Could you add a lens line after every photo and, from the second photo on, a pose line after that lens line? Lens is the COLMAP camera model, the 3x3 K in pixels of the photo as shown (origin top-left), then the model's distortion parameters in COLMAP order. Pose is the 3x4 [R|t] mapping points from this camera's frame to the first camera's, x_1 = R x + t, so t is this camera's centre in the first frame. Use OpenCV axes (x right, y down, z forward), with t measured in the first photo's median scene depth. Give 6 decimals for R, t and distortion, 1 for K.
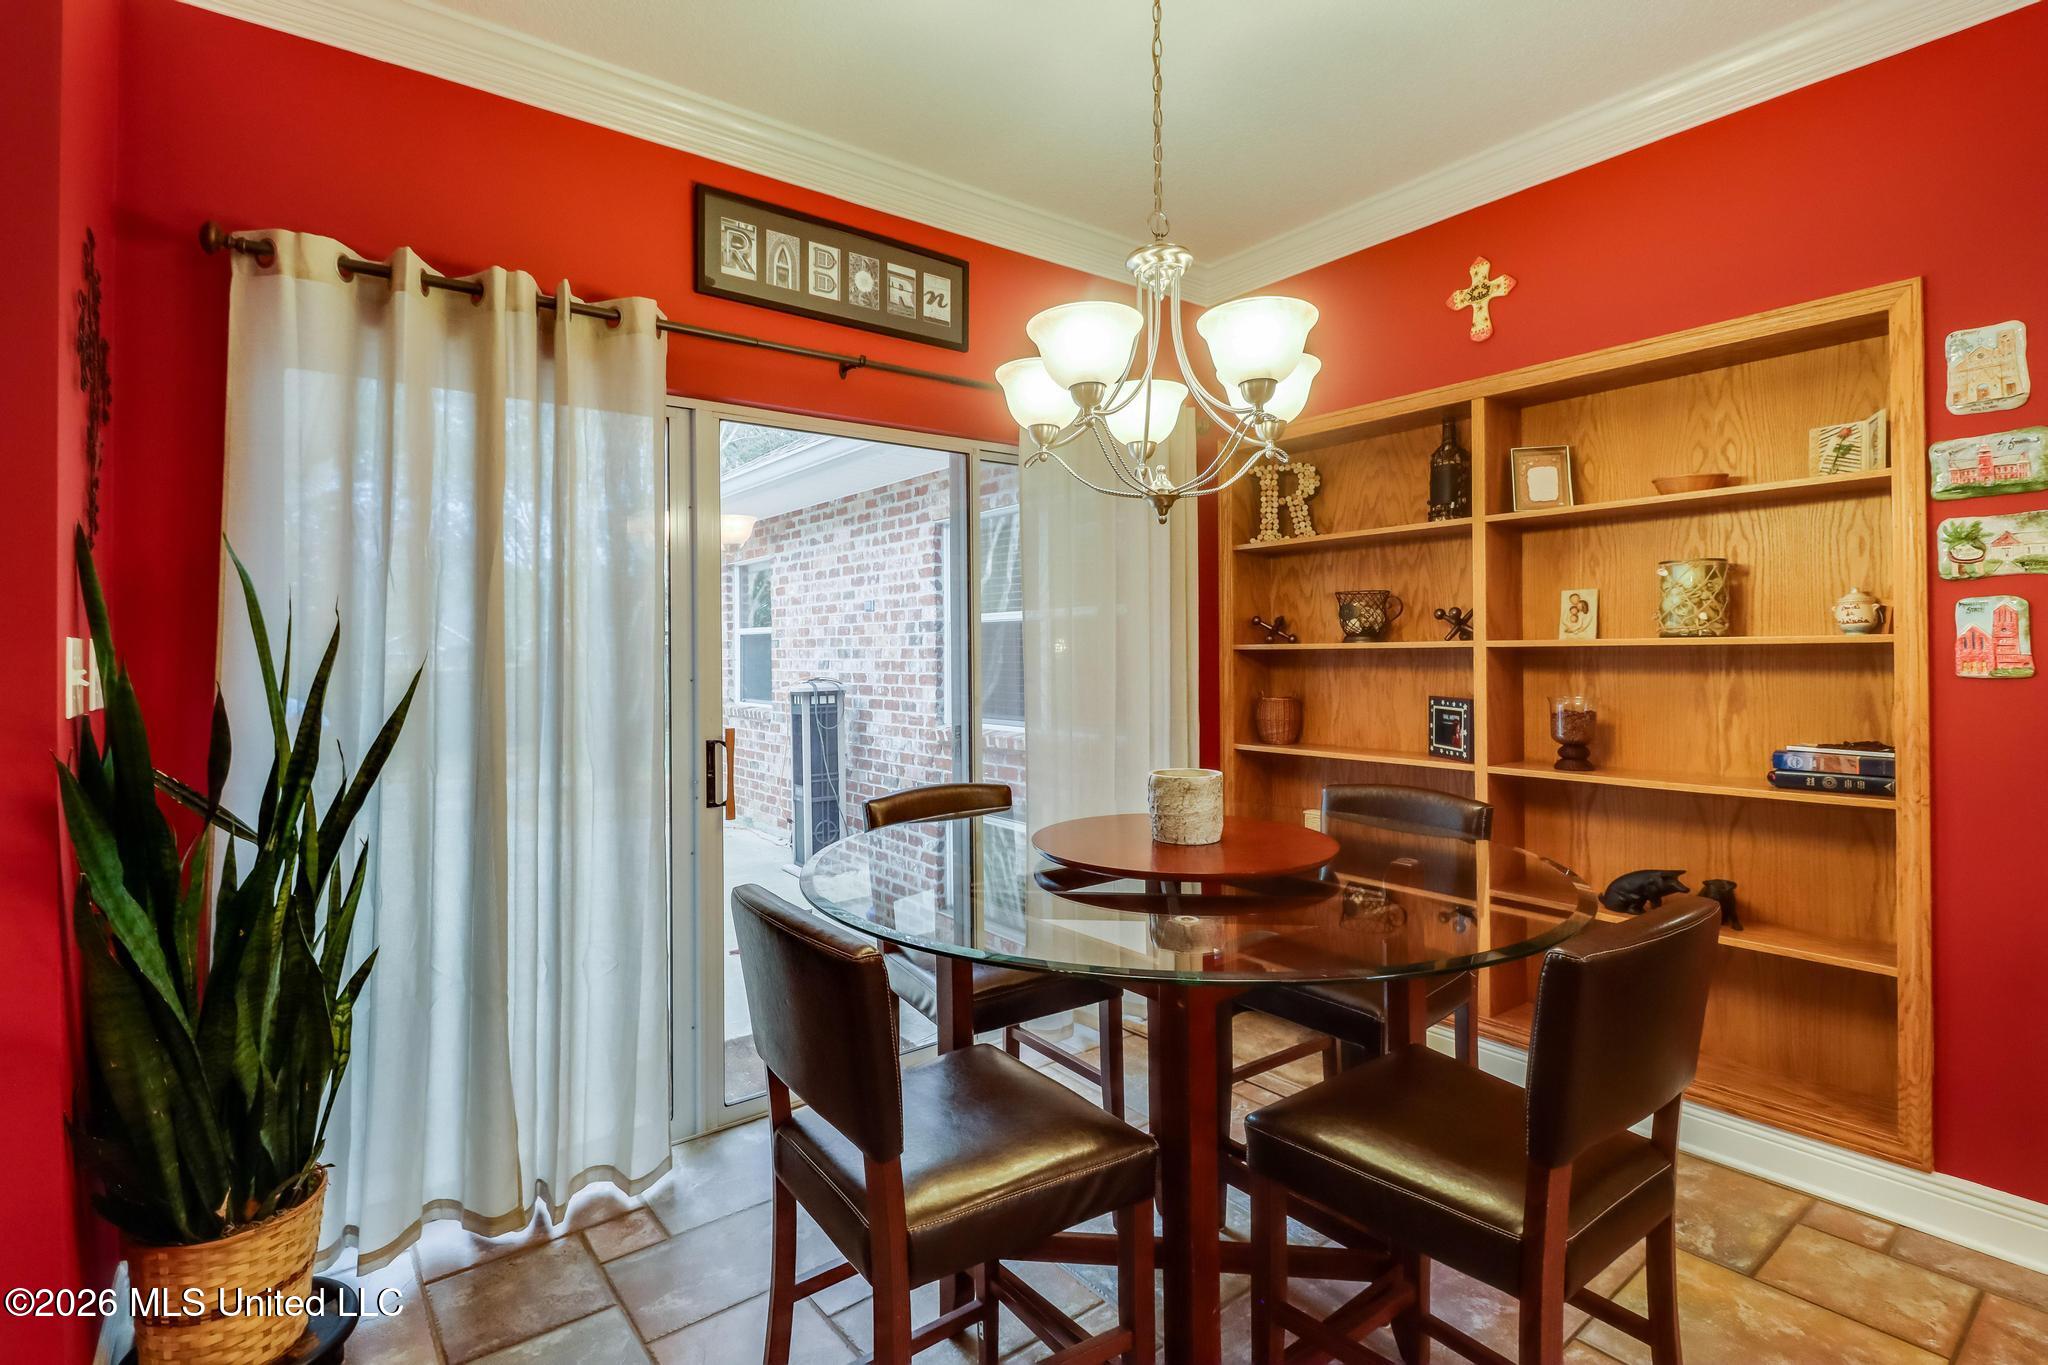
lens RADIAL K [[969.4, 0, 1004.5], [0, 969.4, 642.8], [0, 0, 1]] dist [-0.010138, -0.000206]
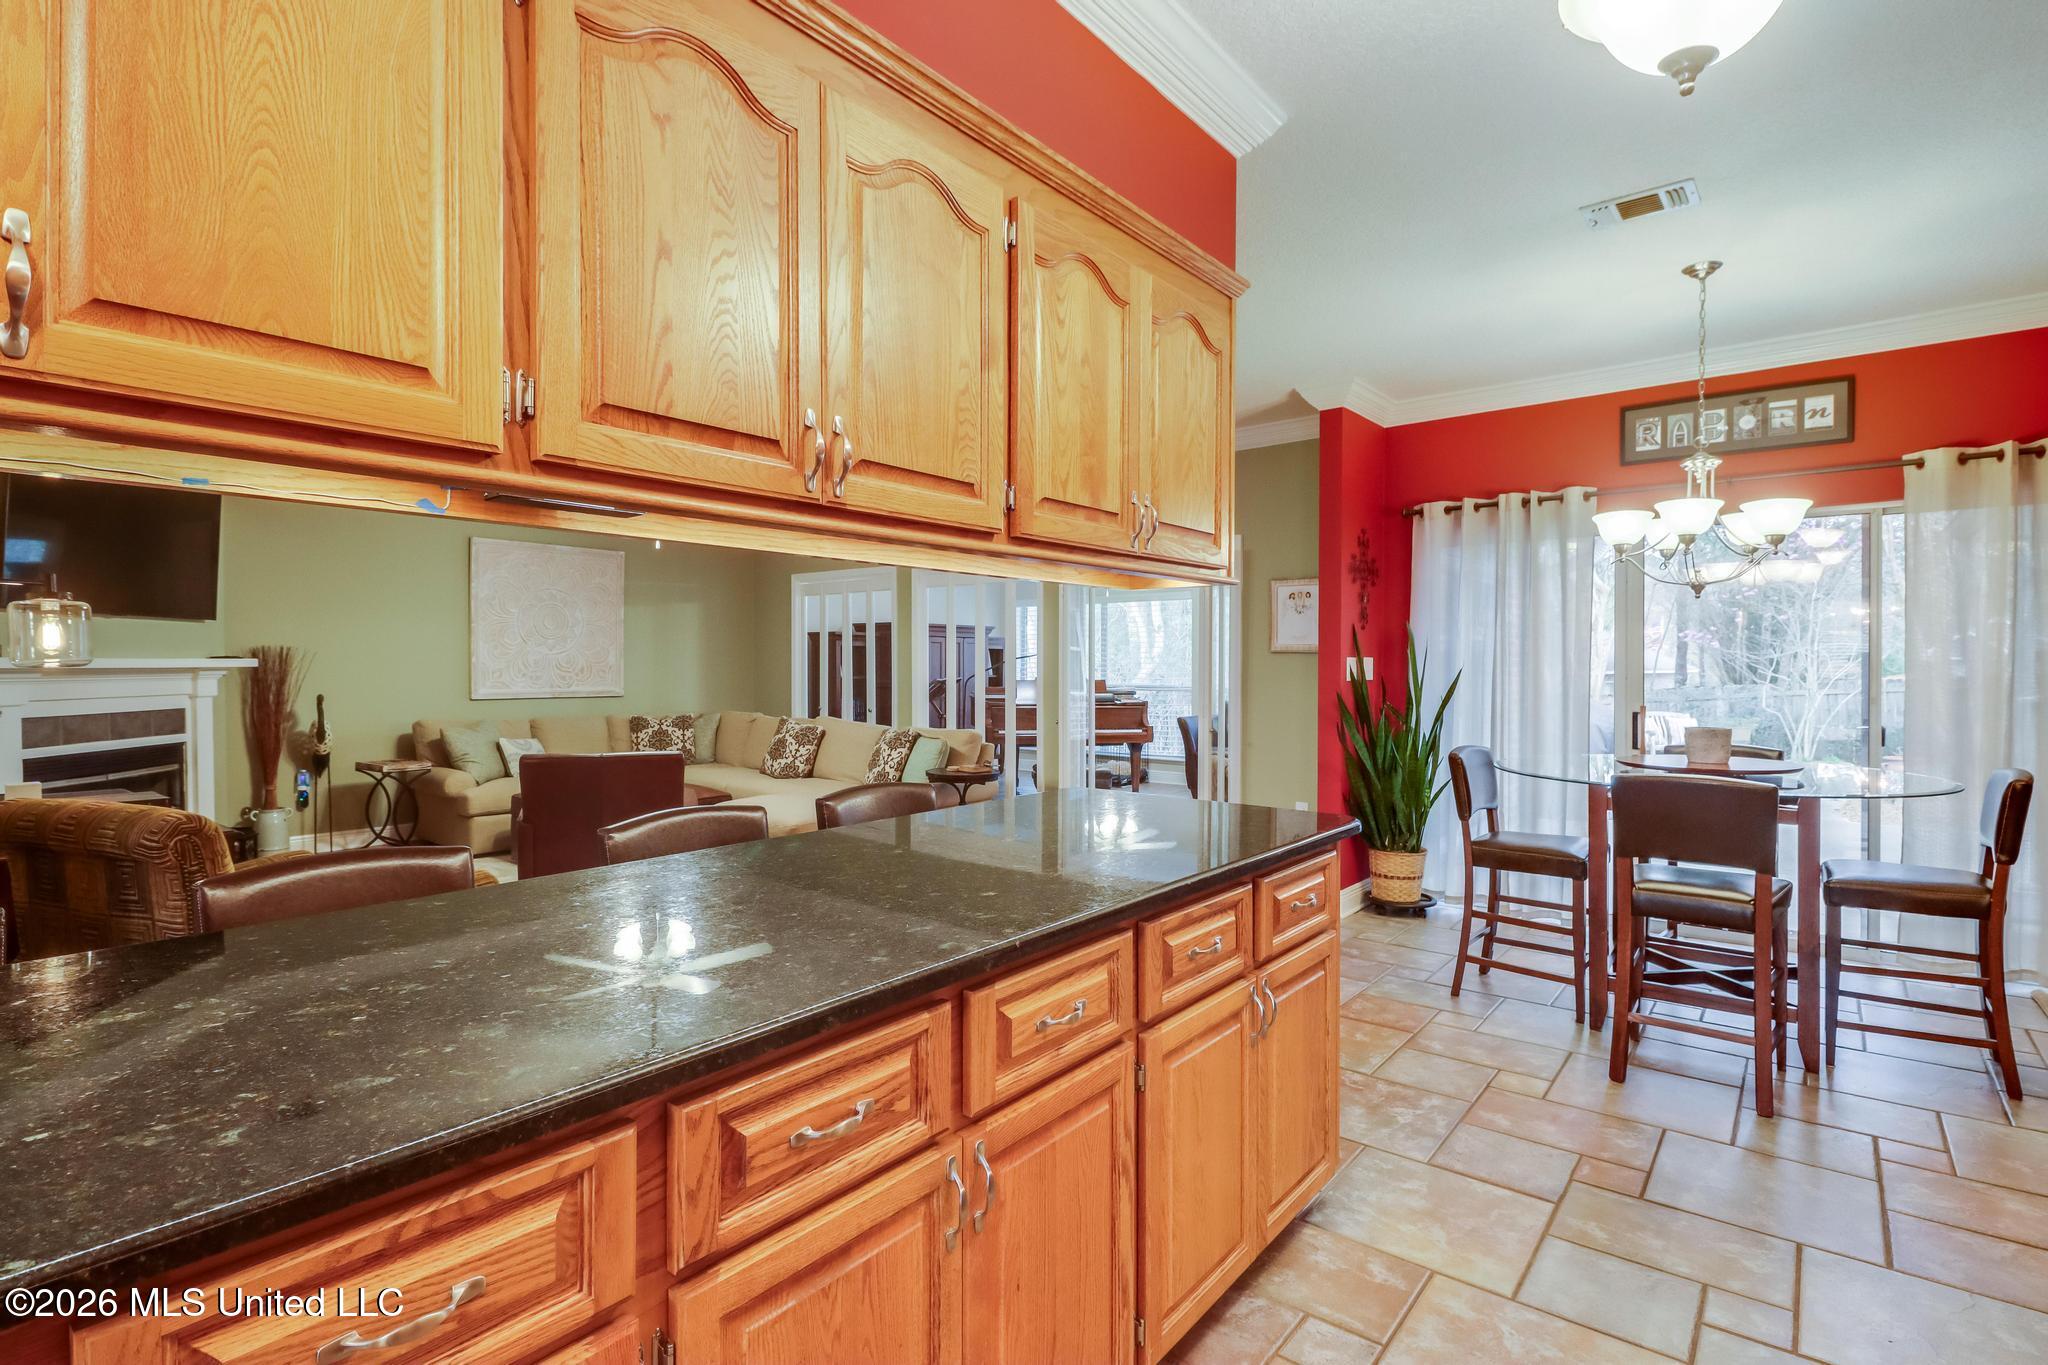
lens RADIAL K [[998.7, 0, 1002.5], [0, 998.7, 674.5], [0, 0, 1]] dist [0.025219, -0.021343]
pose [[0.241925, 0.013513, -0.970201, 1.233309], [0.016287, 0.999706, 0.017985, -0.021272], [0.970158, -0.020153, 0.241633, -0.598403]]
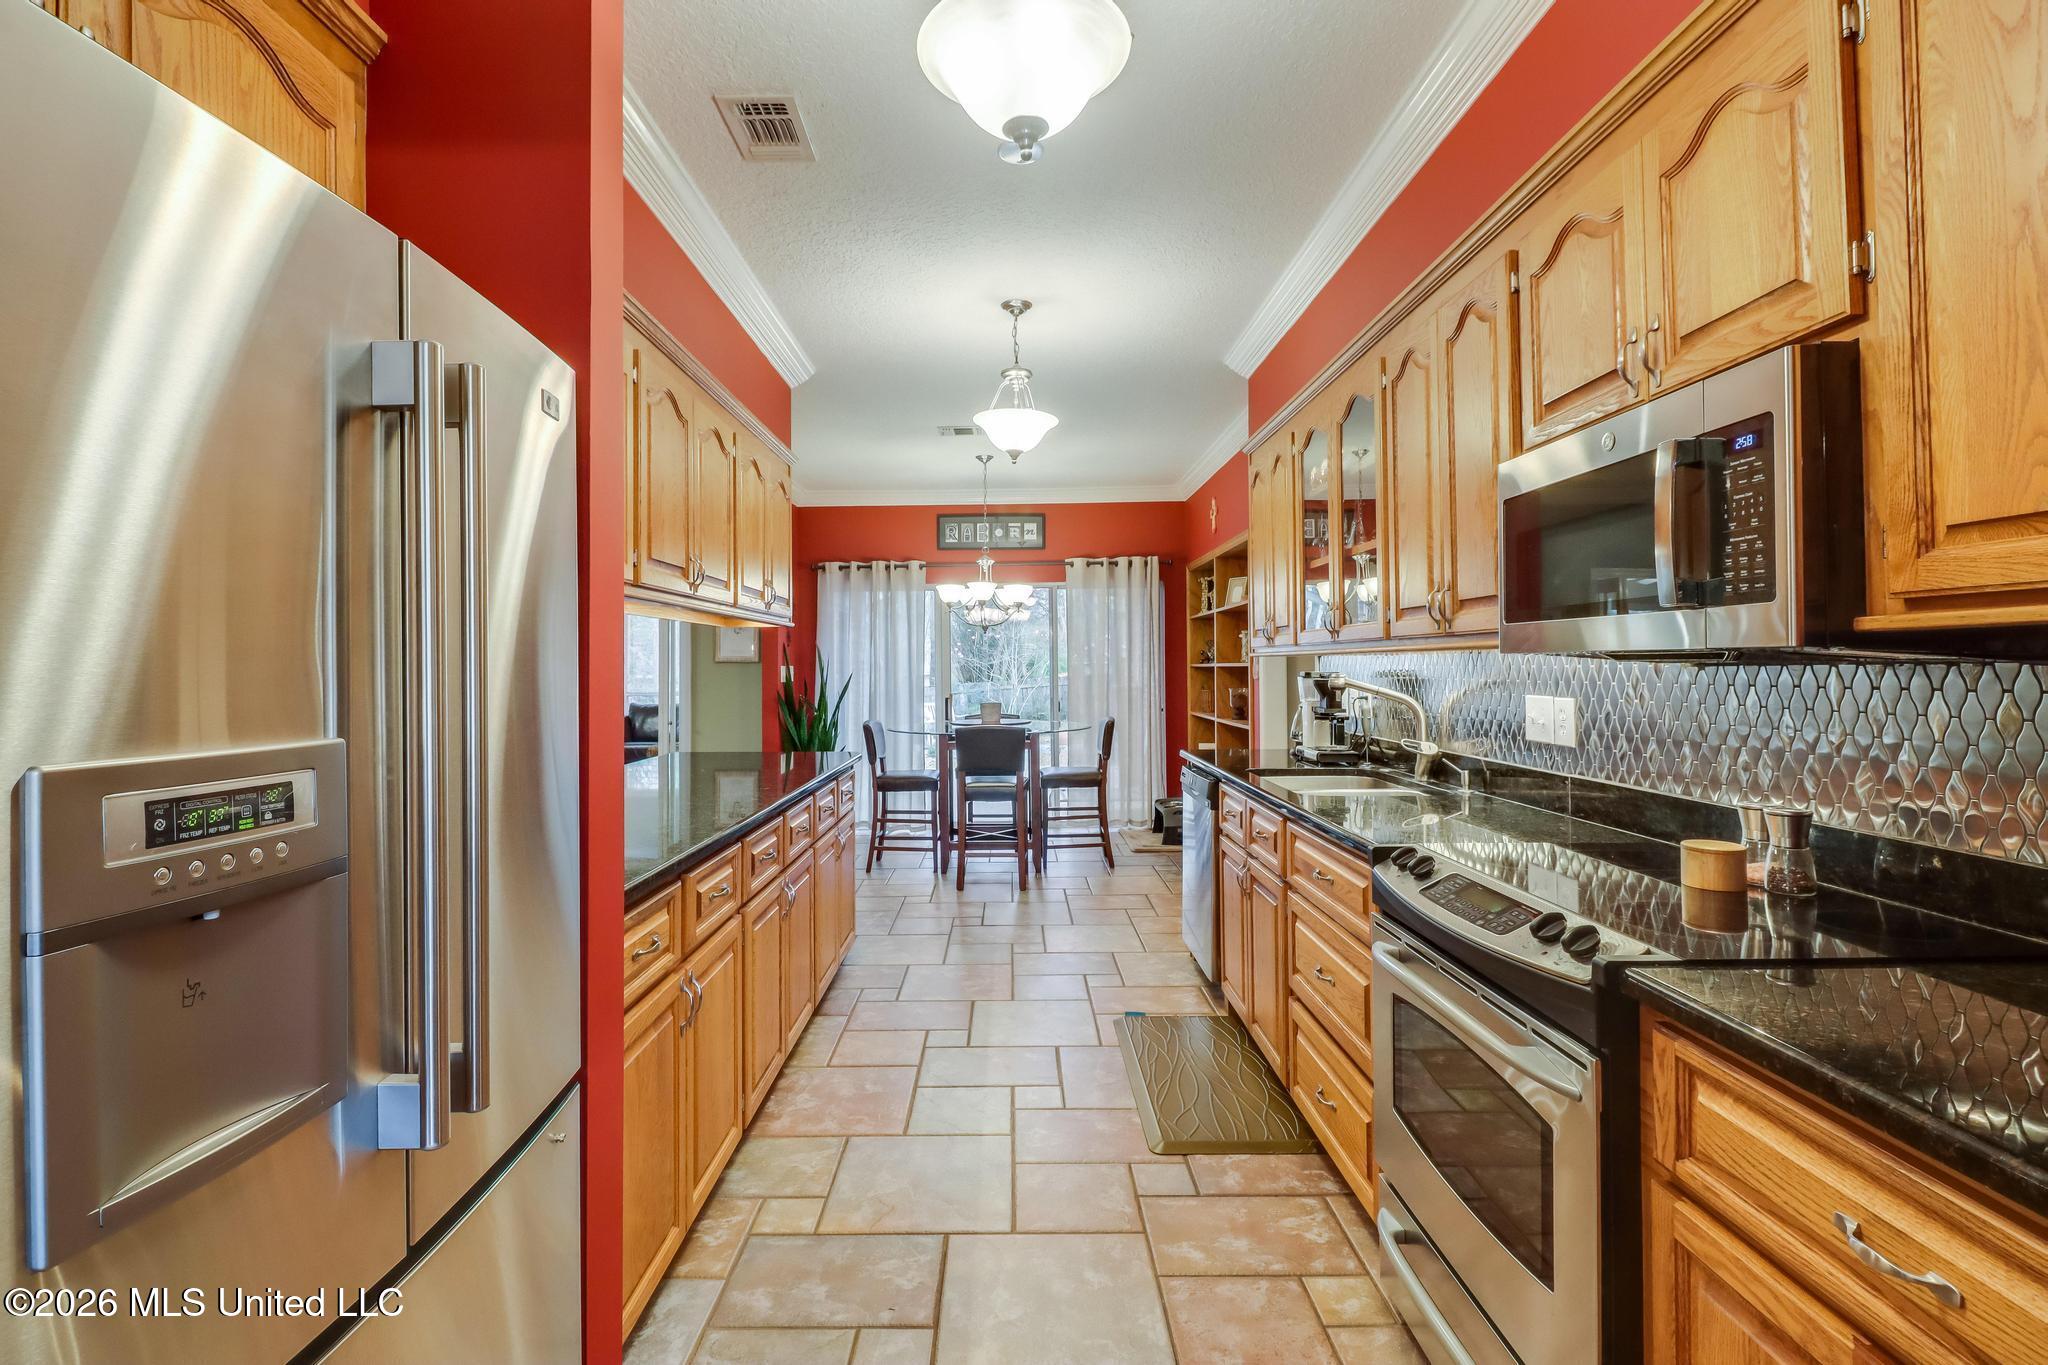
lens RADIAL K [[941.0, 0, 1022.1], [0, 941.0, 660.5], [0, 0, 1]] dist [0.004285, 0.000102]
pose [[0.805740, -0.007339, -0.592224, 1.622961], [0.015704, 0.999836, 0.008976, -0.037117], [0.592061, -0.016532, 0.805724, -1.220696]]
